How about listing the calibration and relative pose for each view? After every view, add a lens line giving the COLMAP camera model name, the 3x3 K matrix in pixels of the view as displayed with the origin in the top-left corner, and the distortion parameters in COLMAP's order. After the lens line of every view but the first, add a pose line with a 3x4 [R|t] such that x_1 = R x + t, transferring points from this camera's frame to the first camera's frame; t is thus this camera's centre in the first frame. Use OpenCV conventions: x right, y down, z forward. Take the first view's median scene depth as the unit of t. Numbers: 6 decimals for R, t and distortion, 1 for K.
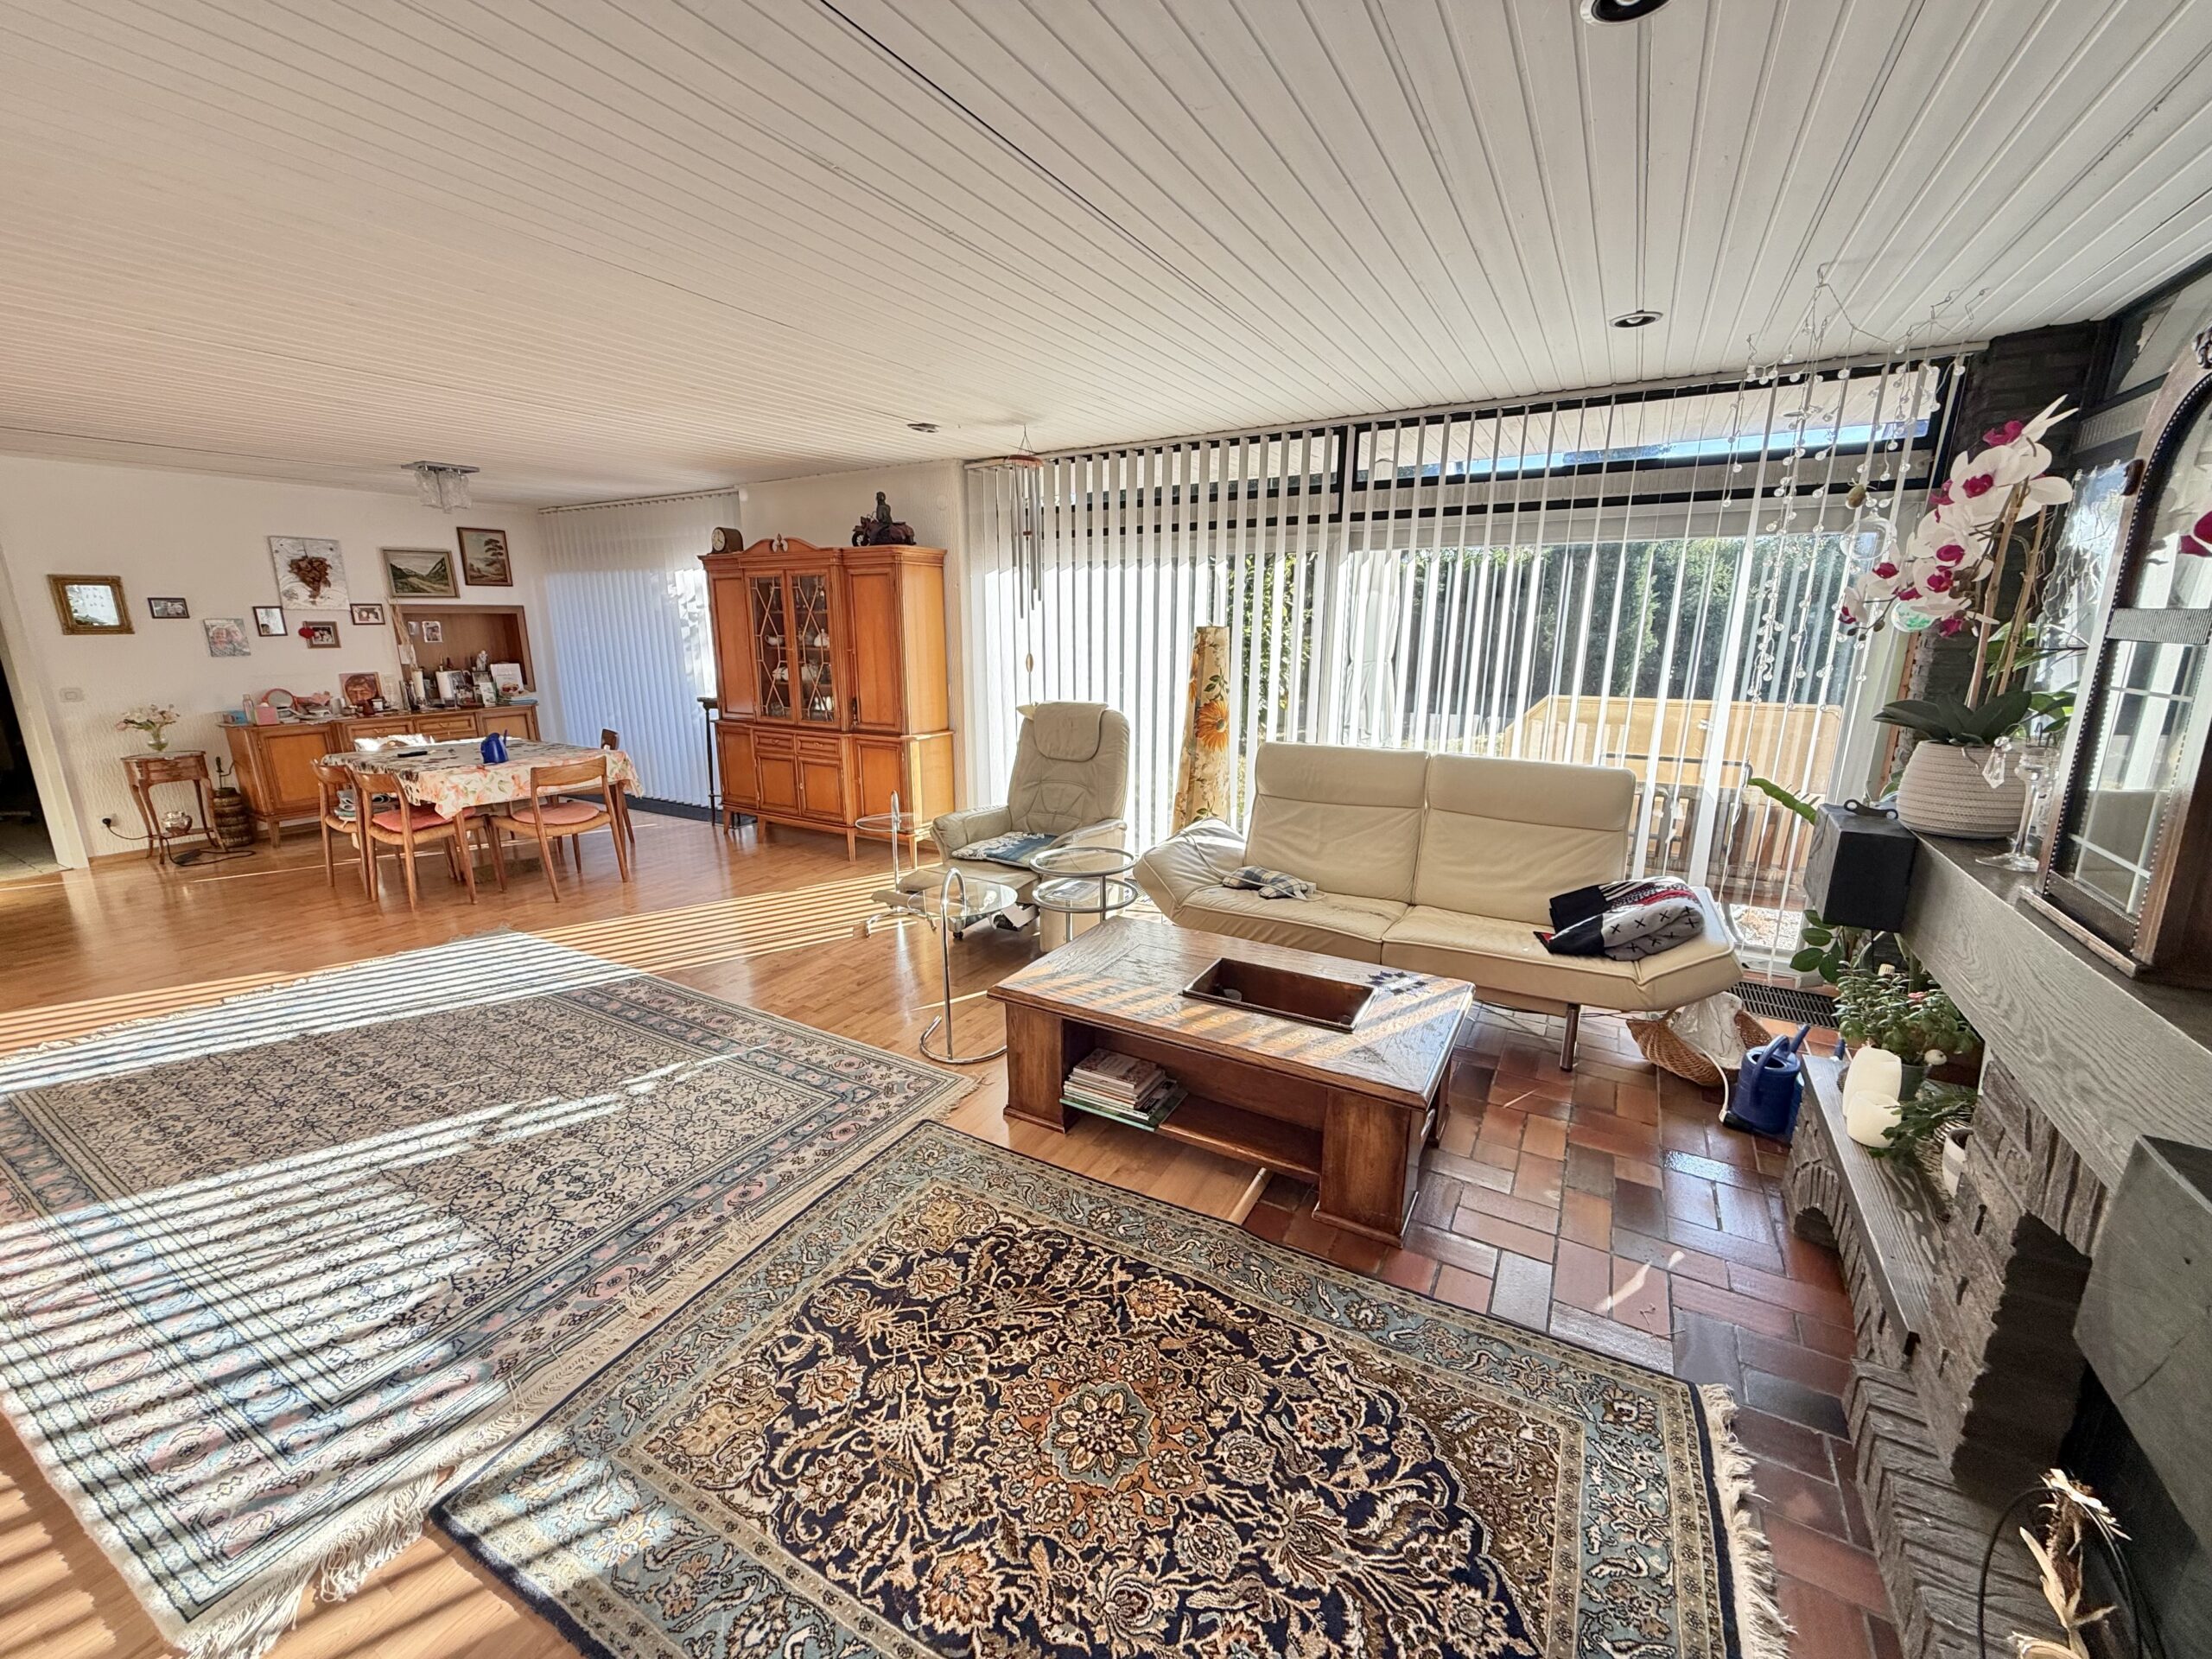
lens RADIAL K [[885.2, 0, 1103.6], [0, 885.2, 831.0], [0, 0, 1]] dist [-0.002213, 0.001201]
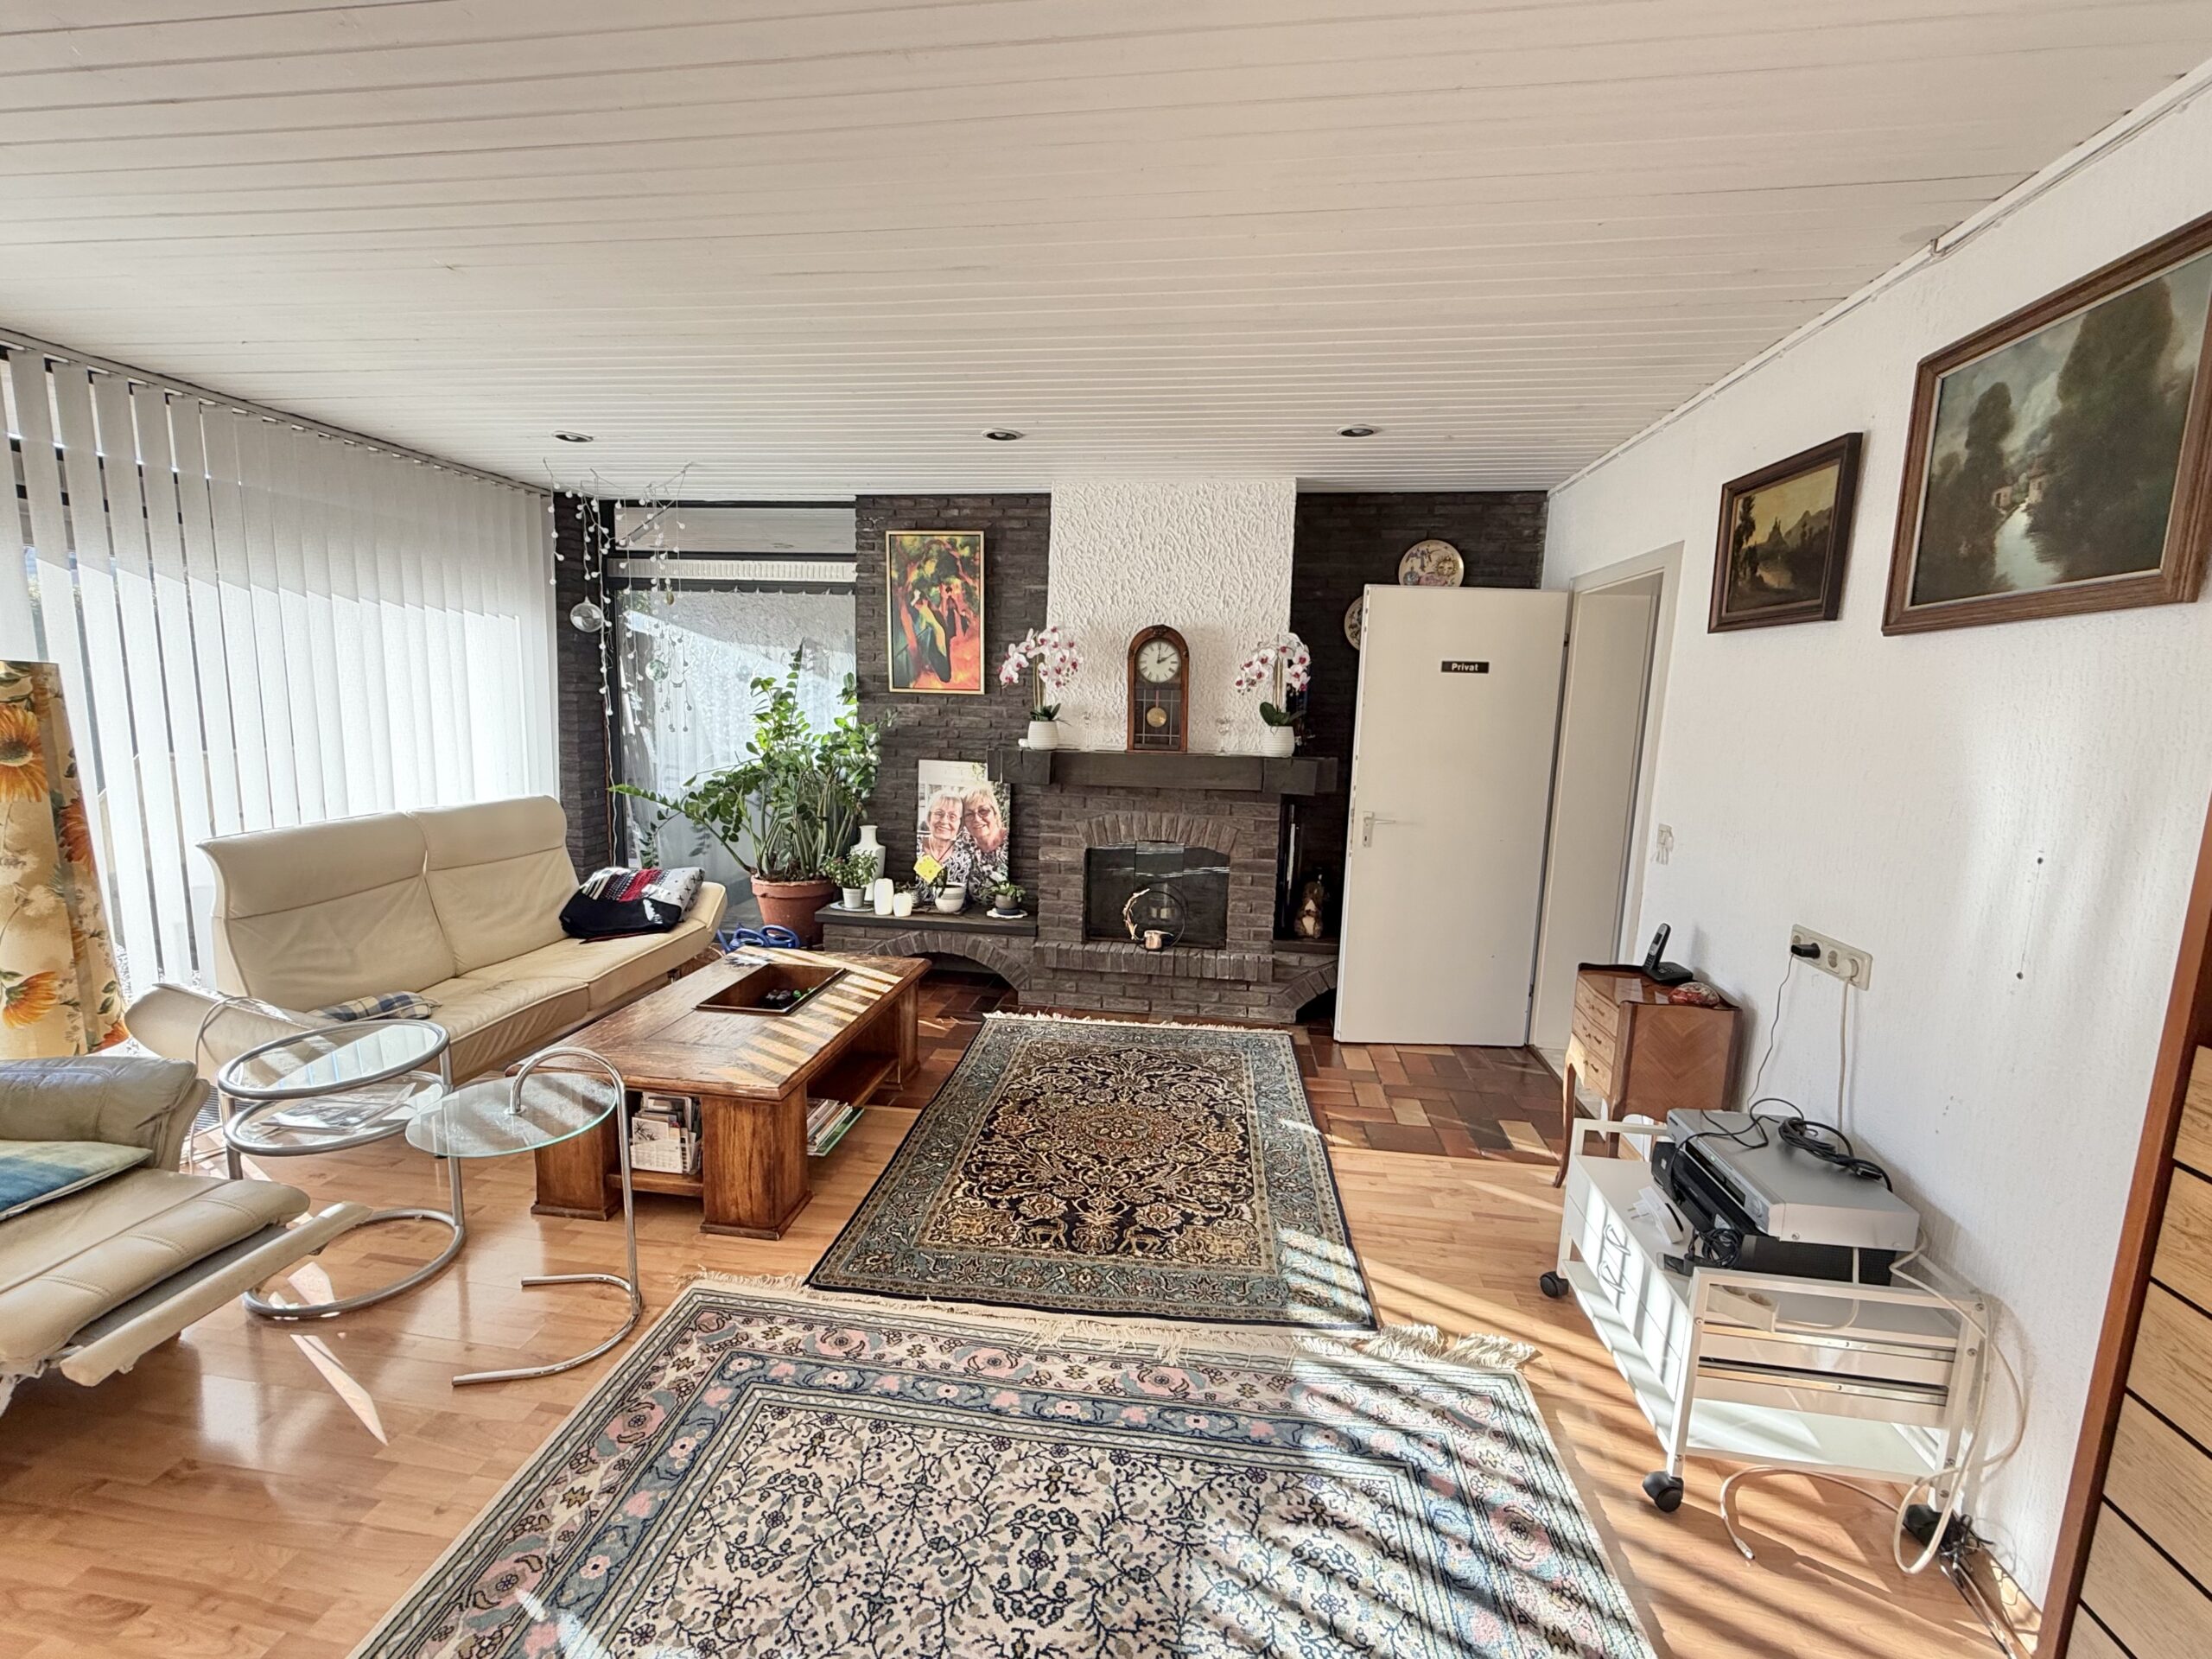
lens RADIAL K [[948.7, 0, 1094.0], [0, 948.7, 829.6], [0, 0, 1]] dist [0.002399, -0.000209]
pose [[-0.377430, -0.141601, 0.915148, -1.466727], [0.191304, 0.955000, 0.226665, -0.299368], [-0.906063, 0.260622, -0.333357, 1.352145]]
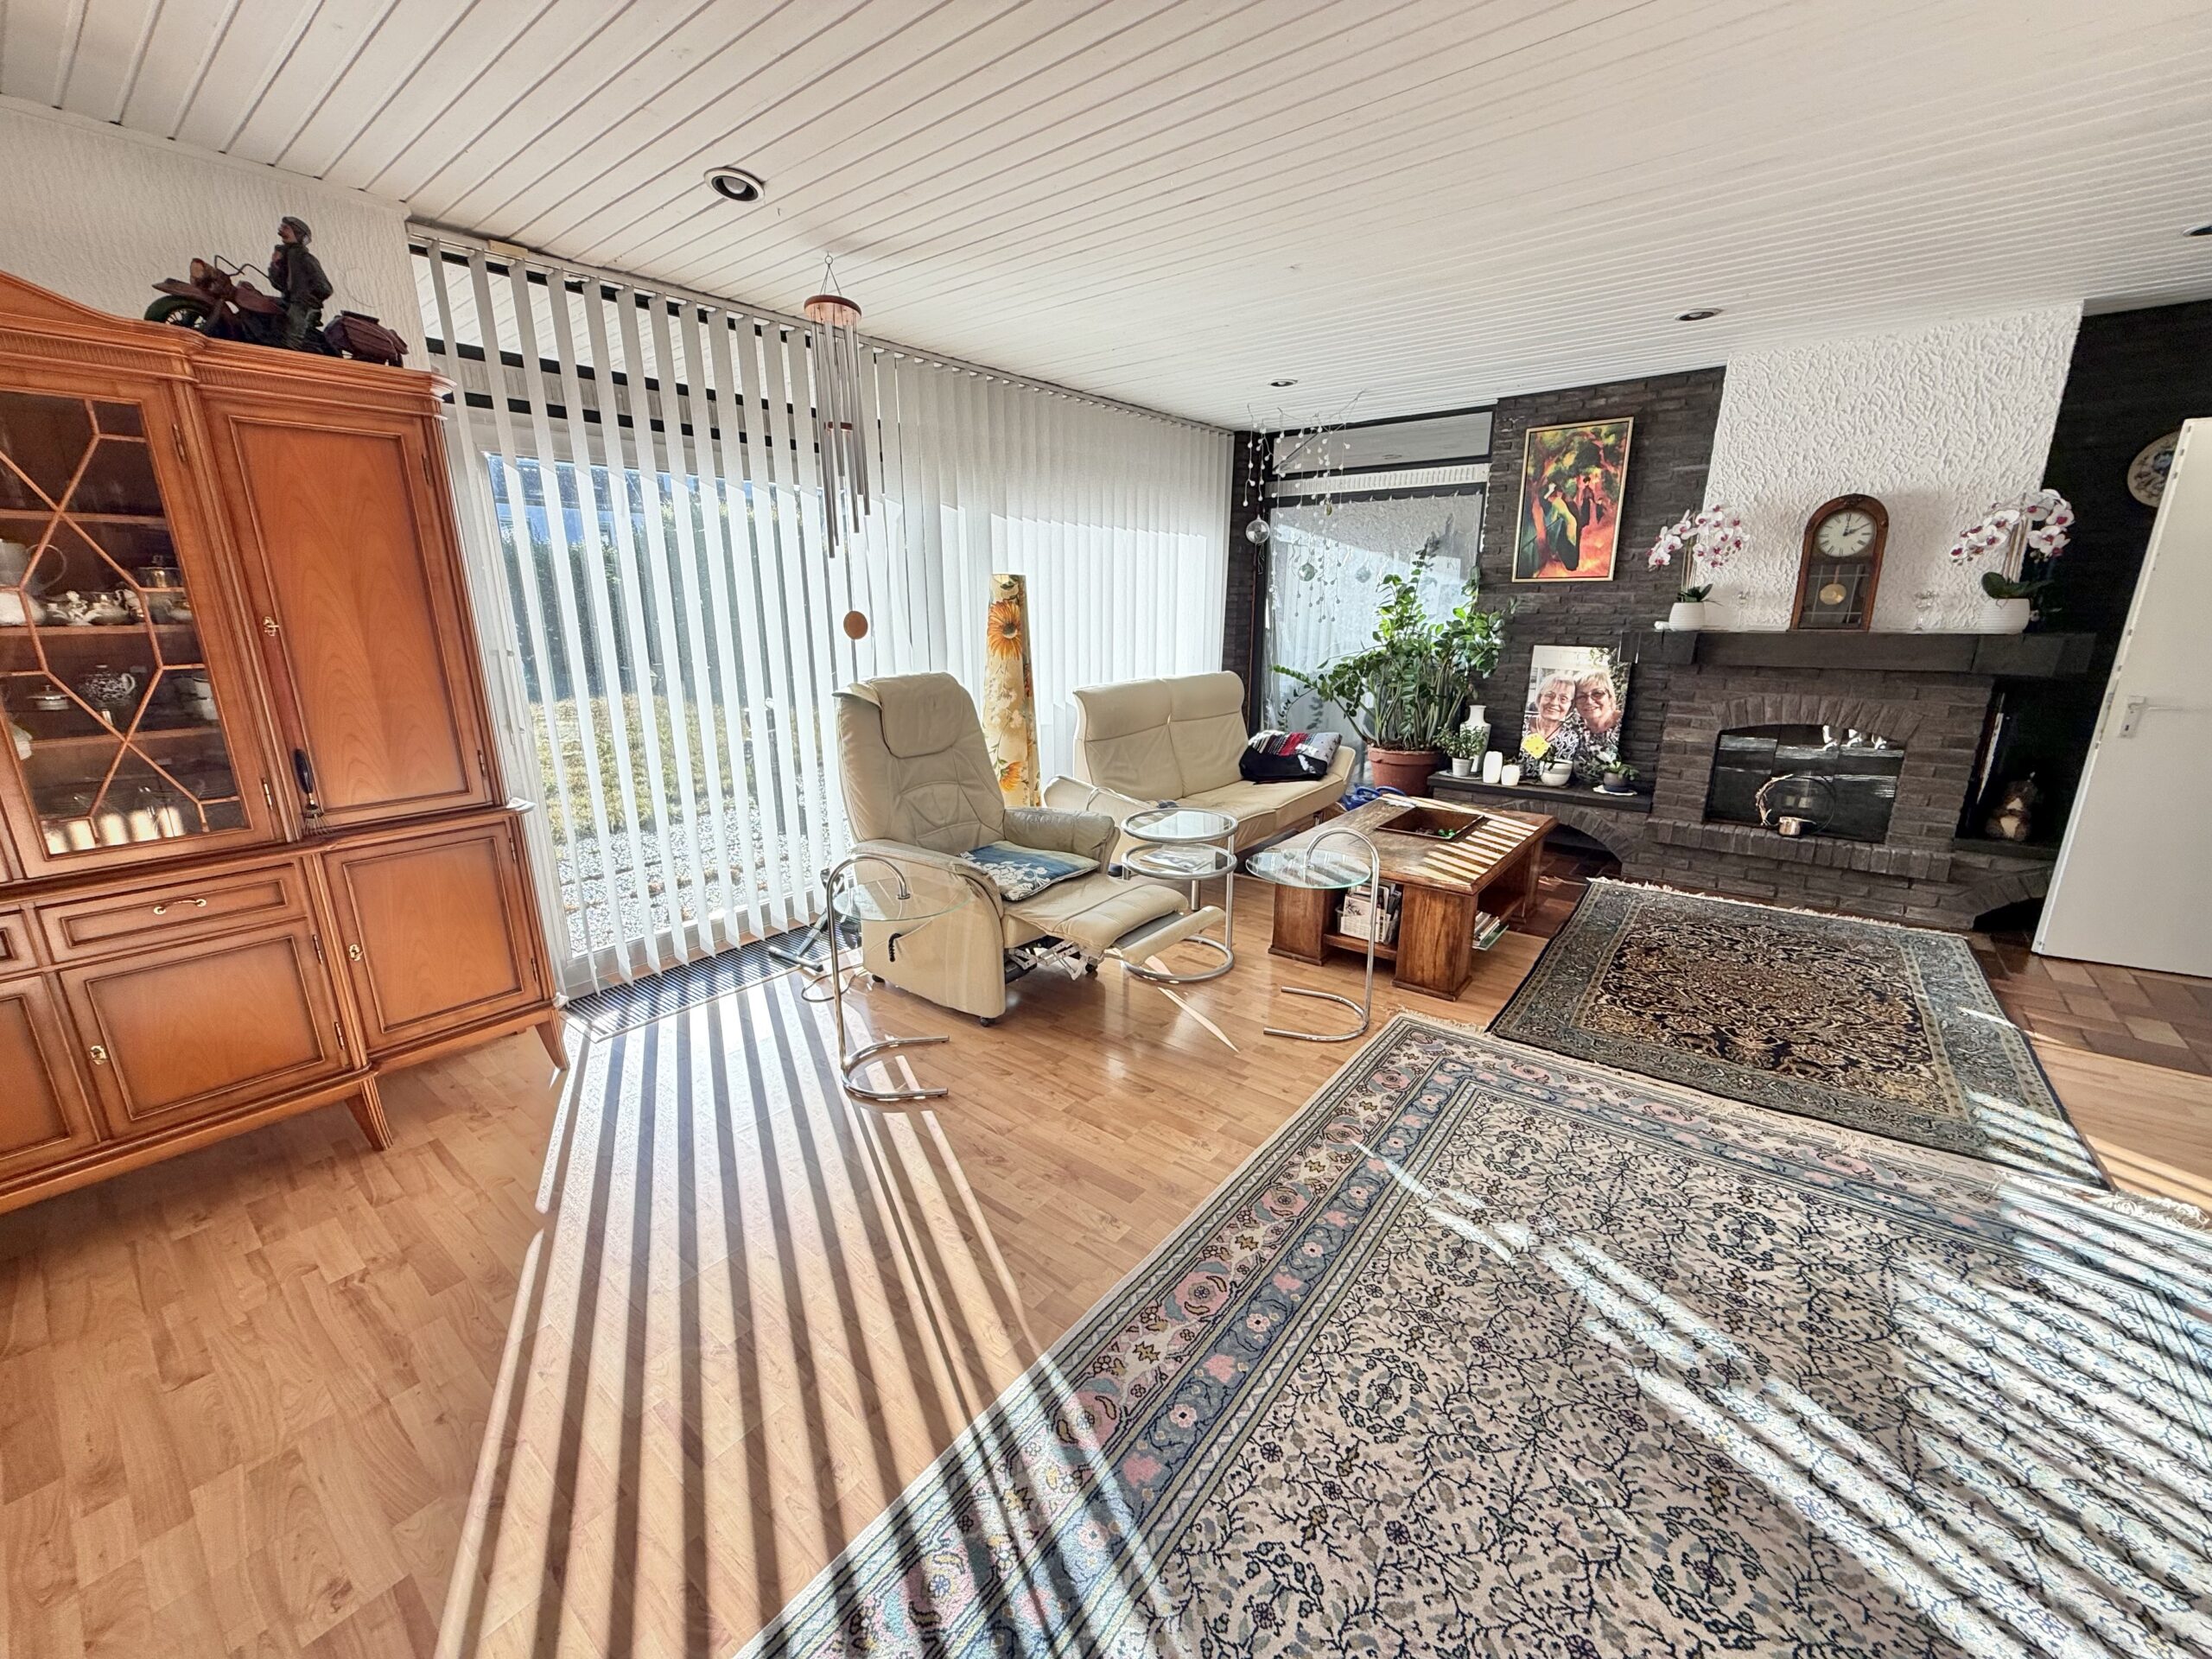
lens RADIAL K [[885.2, 0, 1090.9], [0, 885.2, 833.1], [0, 0, 1]] dist [-0.002213, 0.001201]
pose [[0.149657, -0.254200, 0.955502, -1.739505], [0.238628, 0.947105, 0.214591, -0.335535], [-0.959510, 0.195894, 0.202401, 1.710728]]
